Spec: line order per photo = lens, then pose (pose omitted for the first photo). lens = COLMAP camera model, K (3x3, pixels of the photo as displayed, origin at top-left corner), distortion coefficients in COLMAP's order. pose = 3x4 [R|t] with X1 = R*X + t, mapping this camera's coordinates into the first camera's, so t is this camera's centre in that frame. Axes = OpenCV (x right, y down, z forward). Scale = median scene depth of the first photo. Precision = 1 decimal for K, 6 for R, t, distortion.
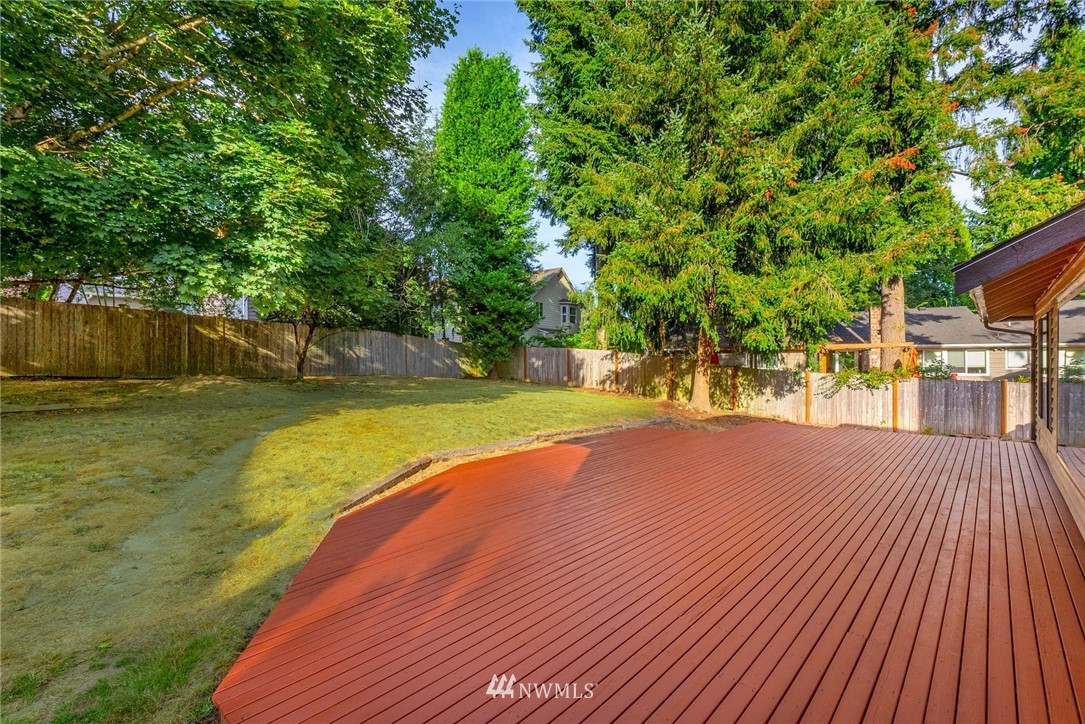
lens RADIAL K [[495.2, 0, 540.3], [0, 495.2, 357.1], [0, 0, 1]] dist [0.000475, -0.000068]
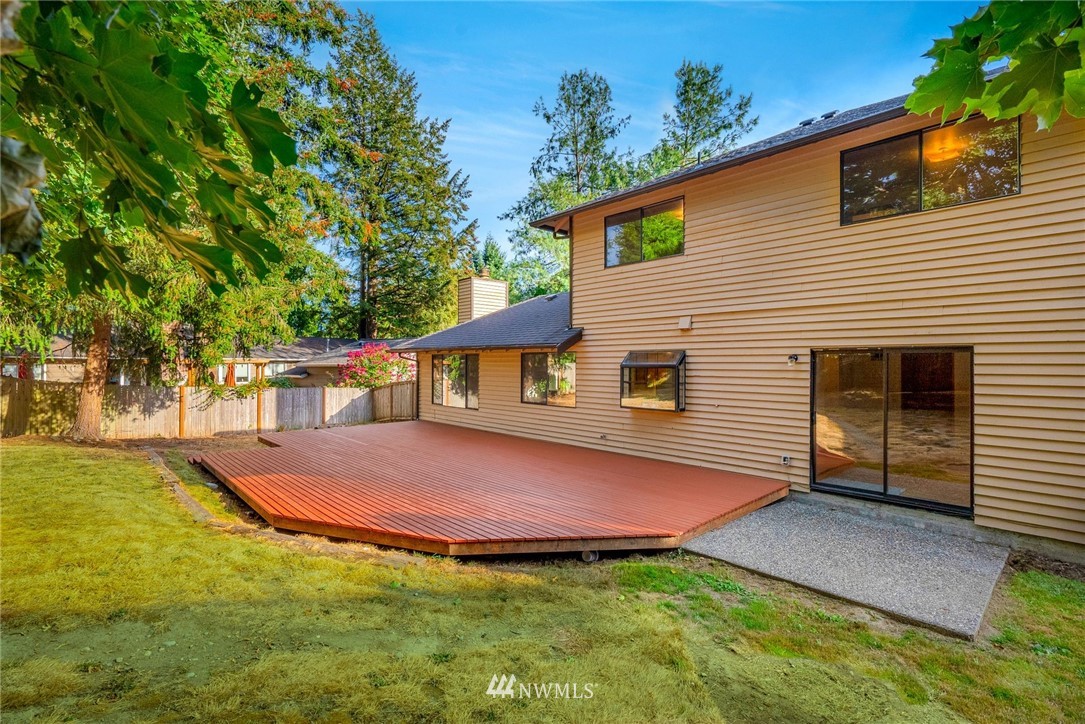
lens RADIAL K [[495.2, 0, 543.8], [0, 495.2, 365.6], [0, 0, 1]] dist [0.000475, -0.000068]
pose [[0.074896, 0.001254, 0.997191, -0.418139], [-0.007158, 0.999974, -0.000720, -0.016706], [-0.997166, -0.007084, 0.074903, 0.204519]]
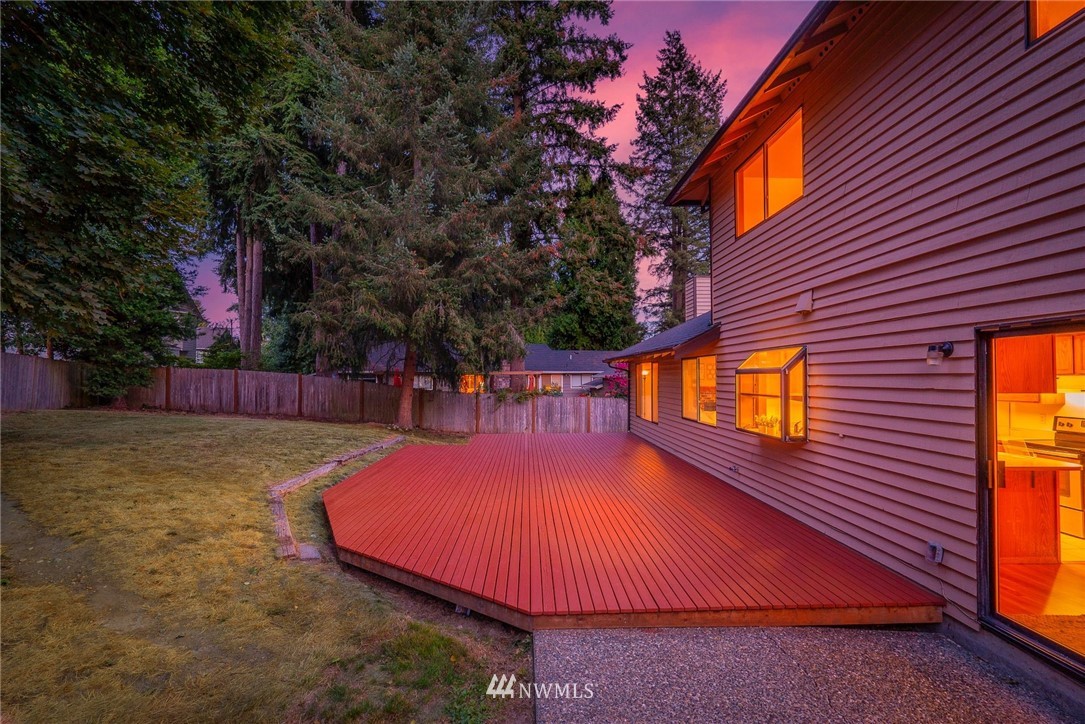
lens RADIAL K [[495.2, 0, 542.9], [0, 495.2, 366.2], [0, 0, 1]] dist [0.000475, -0.000068]
pose [[0.715491, 0.019589, 0.698347, -0.237155], [-0.005833, 0.999739, -0.022067, -0.011848], [-0.698598, 0.011716, 0.715419, -0.025968]]
